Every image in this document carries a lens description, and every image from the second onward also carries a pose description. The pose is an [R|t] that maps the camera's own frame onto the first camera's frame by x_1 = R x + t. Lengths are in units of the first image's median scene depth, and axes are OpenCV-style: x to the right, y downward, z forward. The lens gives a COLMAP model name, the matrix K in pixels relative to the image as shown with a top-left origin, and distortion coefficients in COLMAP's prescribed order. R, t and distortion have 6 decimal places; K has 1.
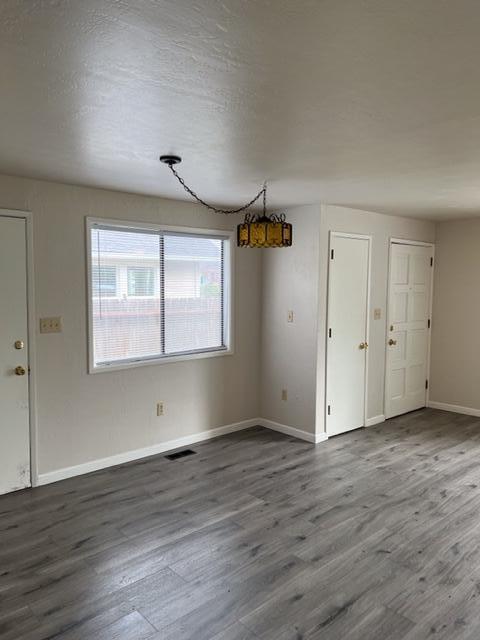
lens RADIAL K [[481.1, 0, 240.0], [0, 481.1, 320.0], [0, 0, 1]] dist [0.048412, -0.045724]
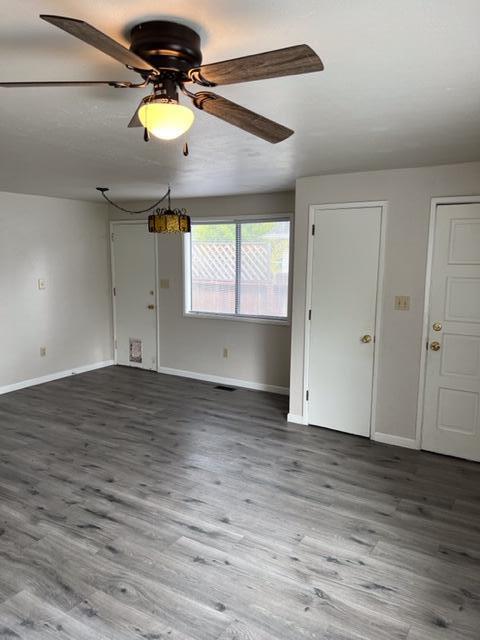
lens RADIAL K [[481.1, 0, 240.0], [0, 481.1, 320.0], [0, 0, 1]] dist [0.048412, -0.045724]
pose [[0.265951, 0.125028, -0.955844, 1.144381], [-0.079225, 0.991034, 0.107588, -0.057727], [0.960725, 0.047113, 0.273472, 0.666384]]
